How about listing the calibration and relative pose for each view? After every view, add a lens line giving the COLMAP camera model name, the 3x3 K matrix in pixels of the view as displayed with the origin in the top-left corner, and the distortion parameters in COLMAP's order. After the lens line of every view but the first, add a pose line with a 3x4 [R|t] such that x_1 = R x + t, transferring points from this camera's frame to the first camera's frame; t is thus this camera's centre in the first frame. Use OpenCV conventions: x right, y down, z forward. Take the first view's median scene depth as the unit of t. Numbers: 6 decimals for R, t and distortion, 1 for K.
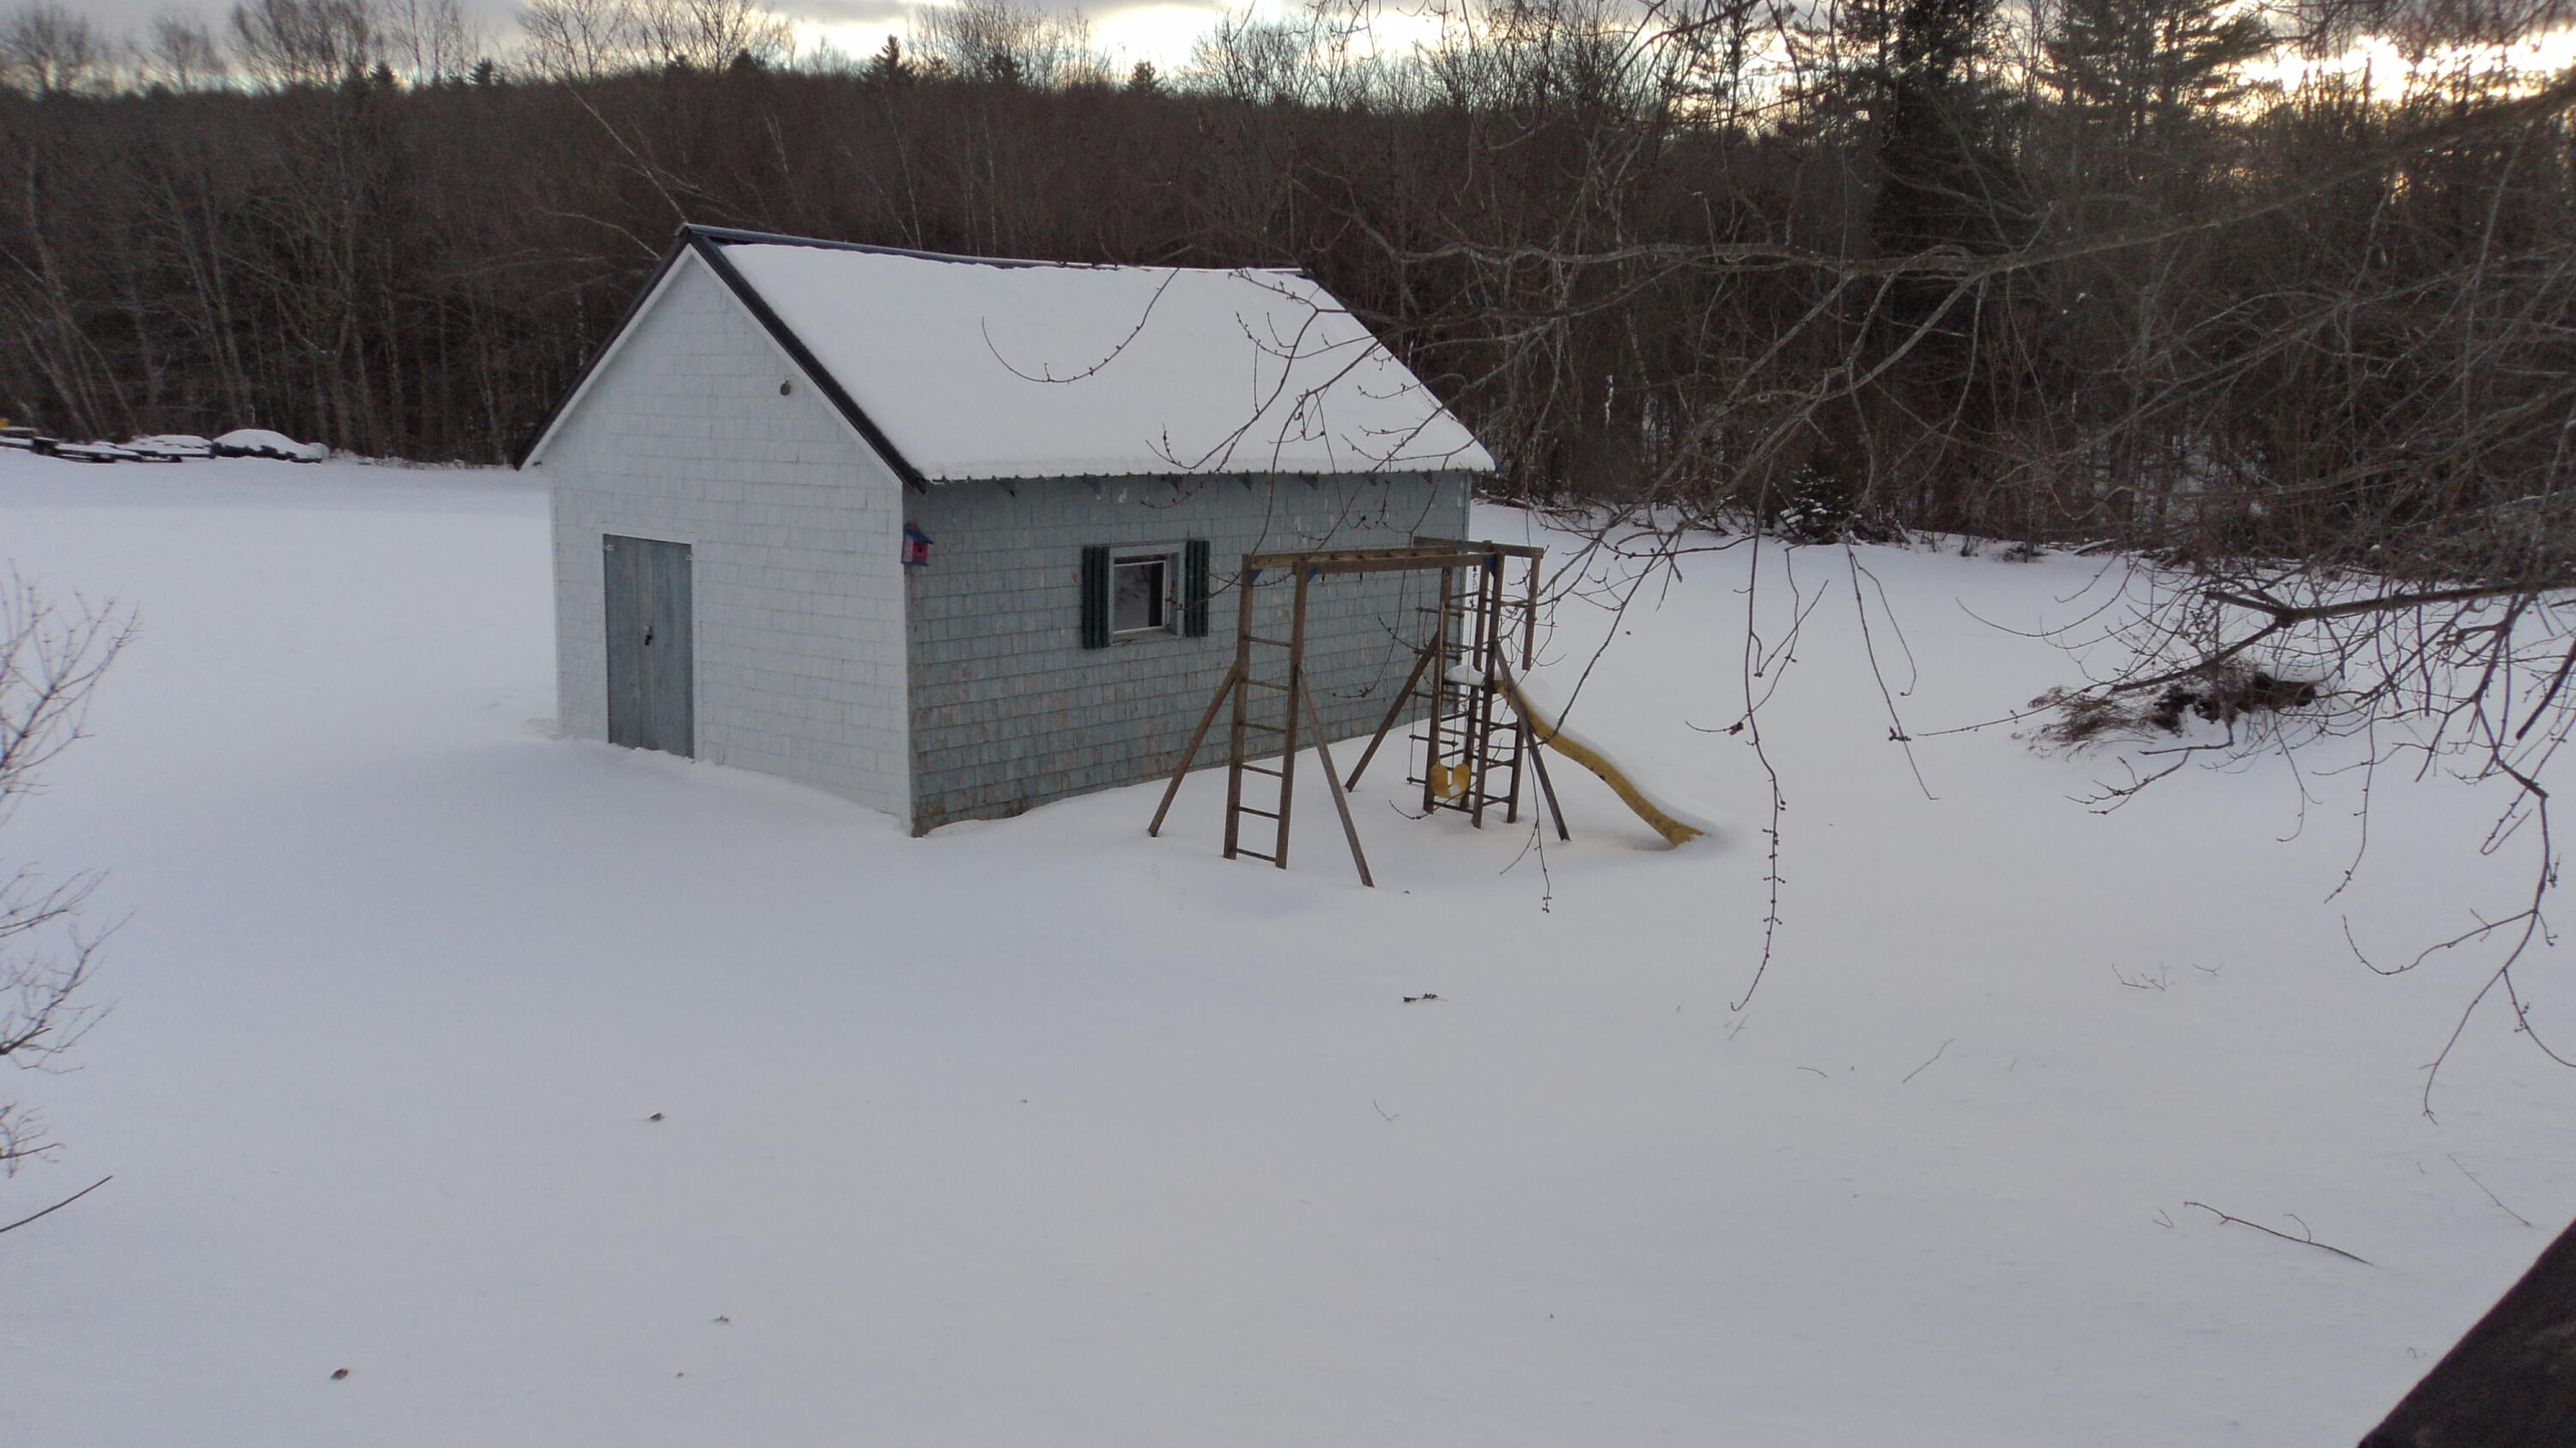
lens RADIAL K [[2108.3, 0, 1291.9], [0, 2108.3, 708.1], [0, 0, 1]] dist [-0.006040, 0.002307]
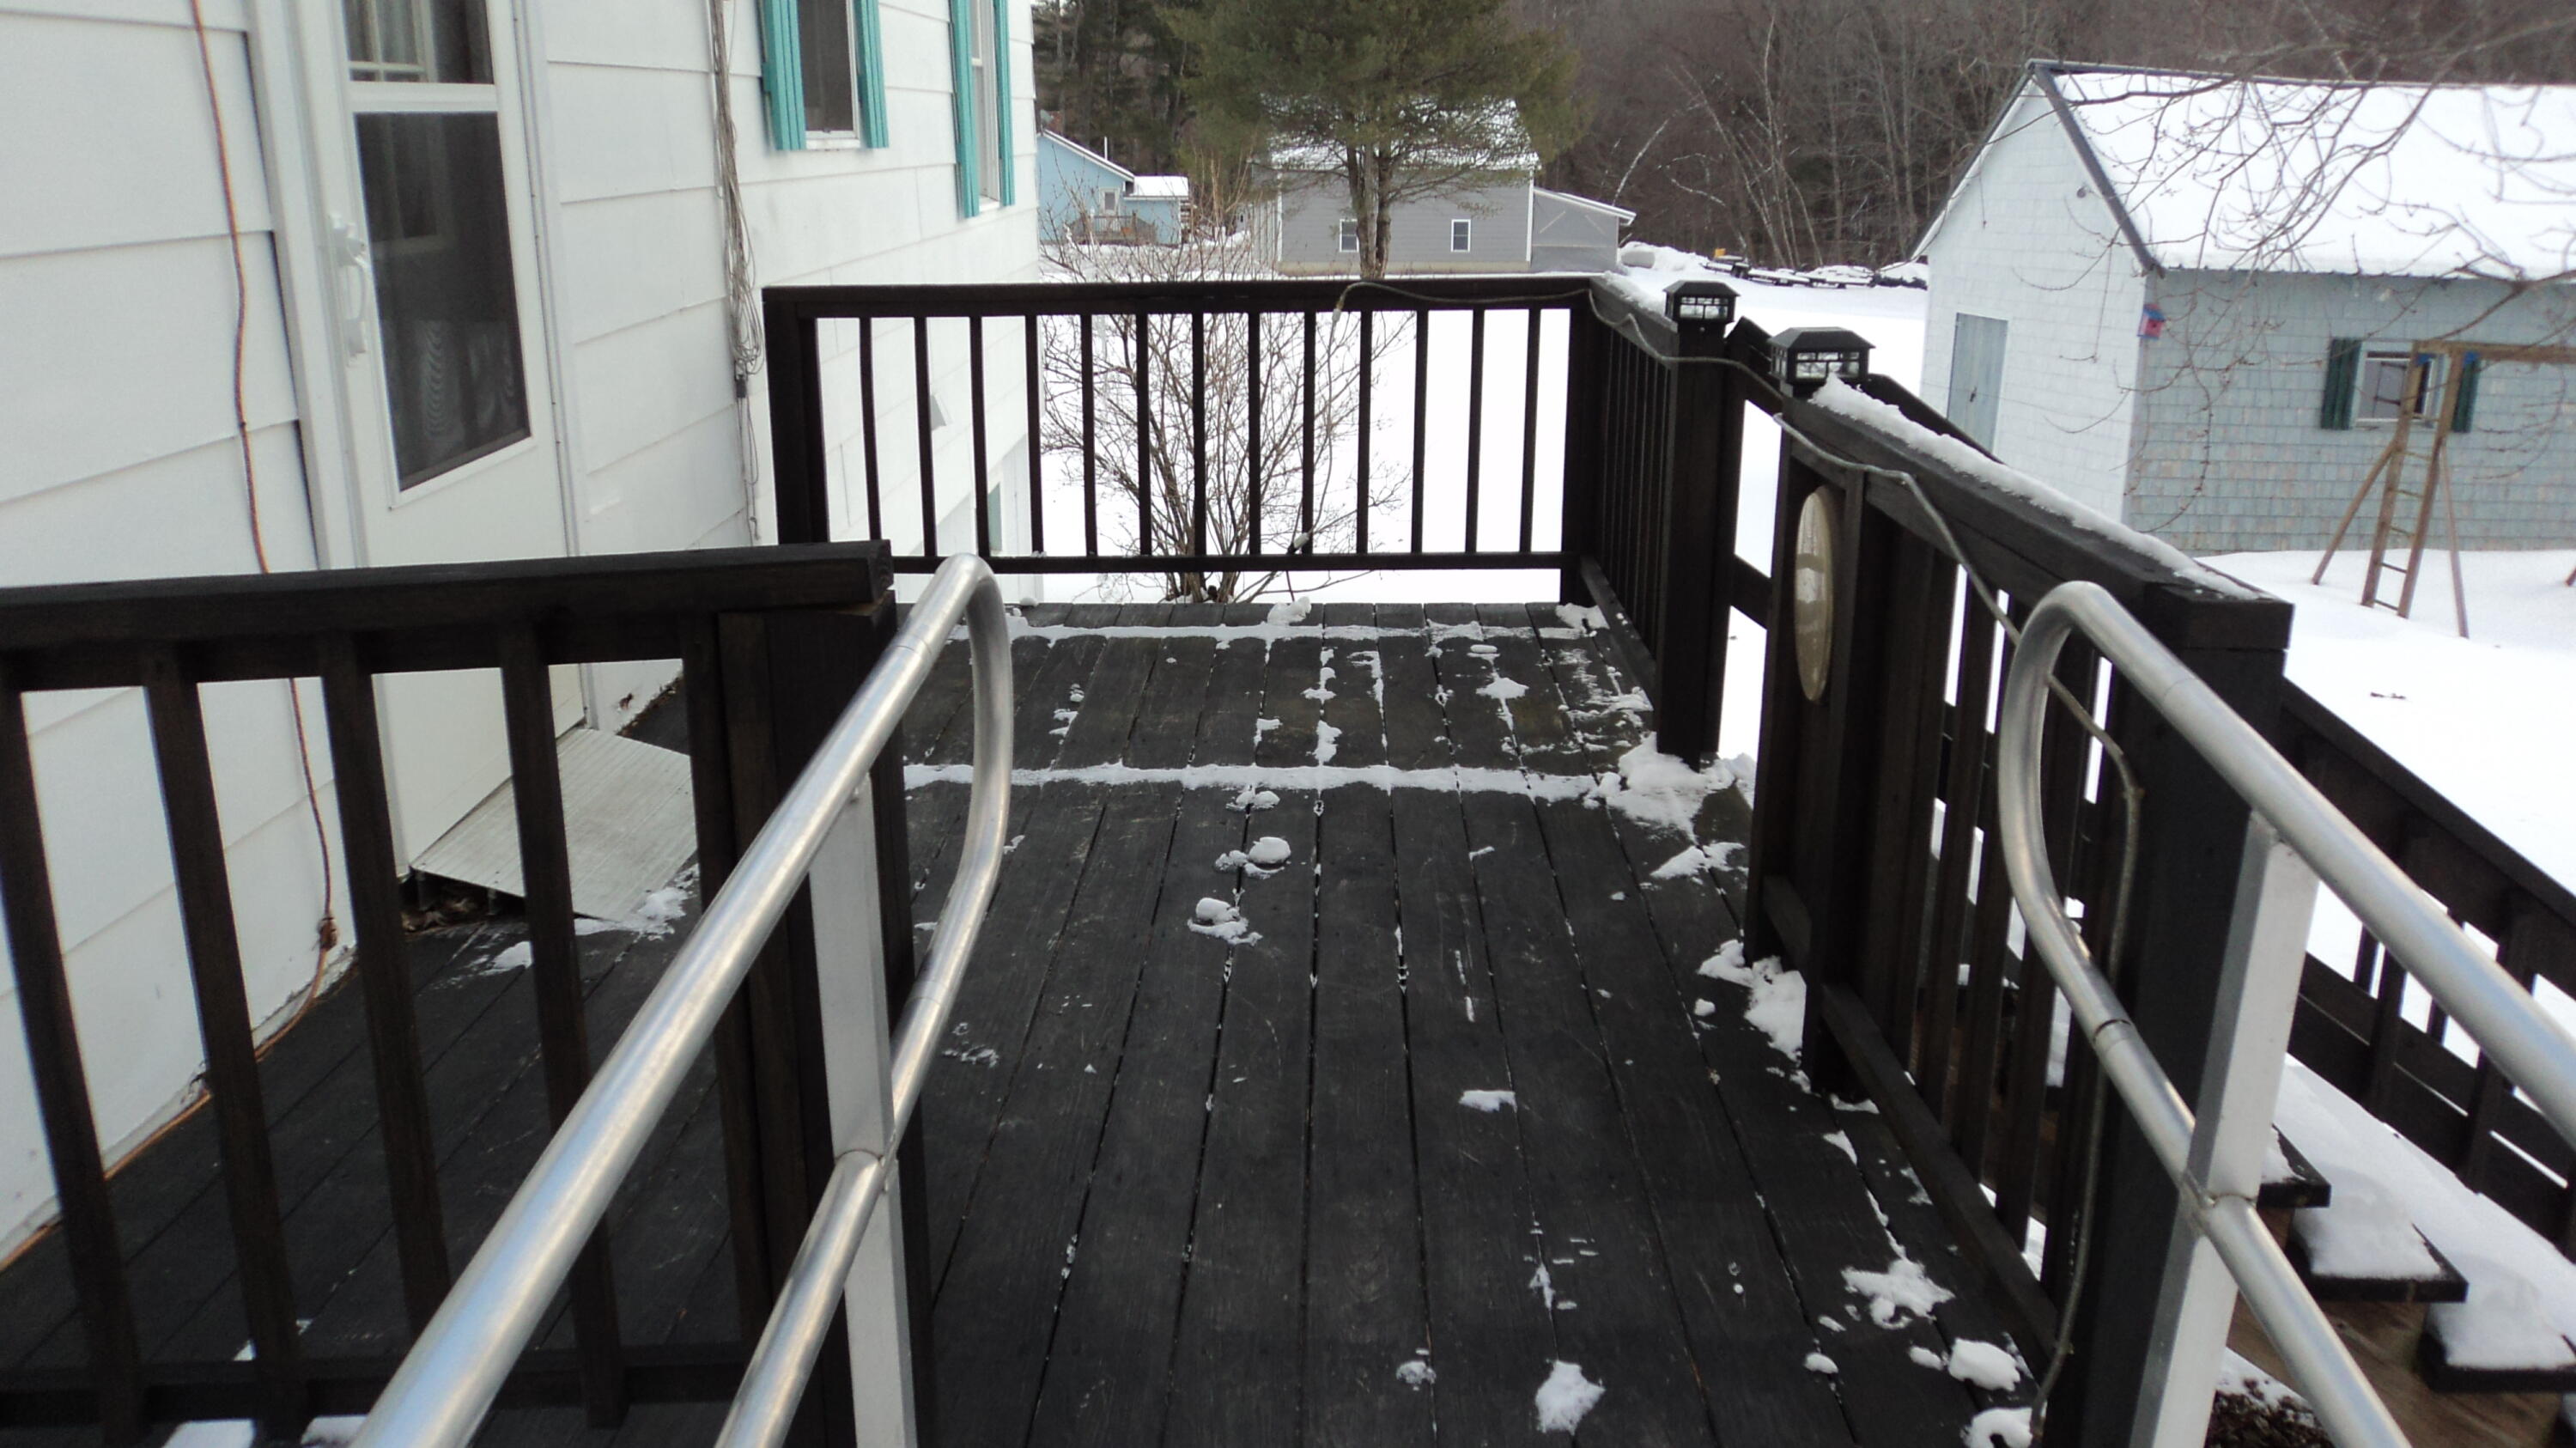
lens RADIAL K [[2108.3, 0, 1289.8], [0, 2108.3, 735.5], [0, 0, 1]] dist [-0.006040, 0.002307]
pose [[0.721676, 0.175985, -0.669487, 0.290224], [-0.122001, 0.984341, 0.127238, 0.058227], [0.681396, -0.010147, 0.731845, -0.213935]]
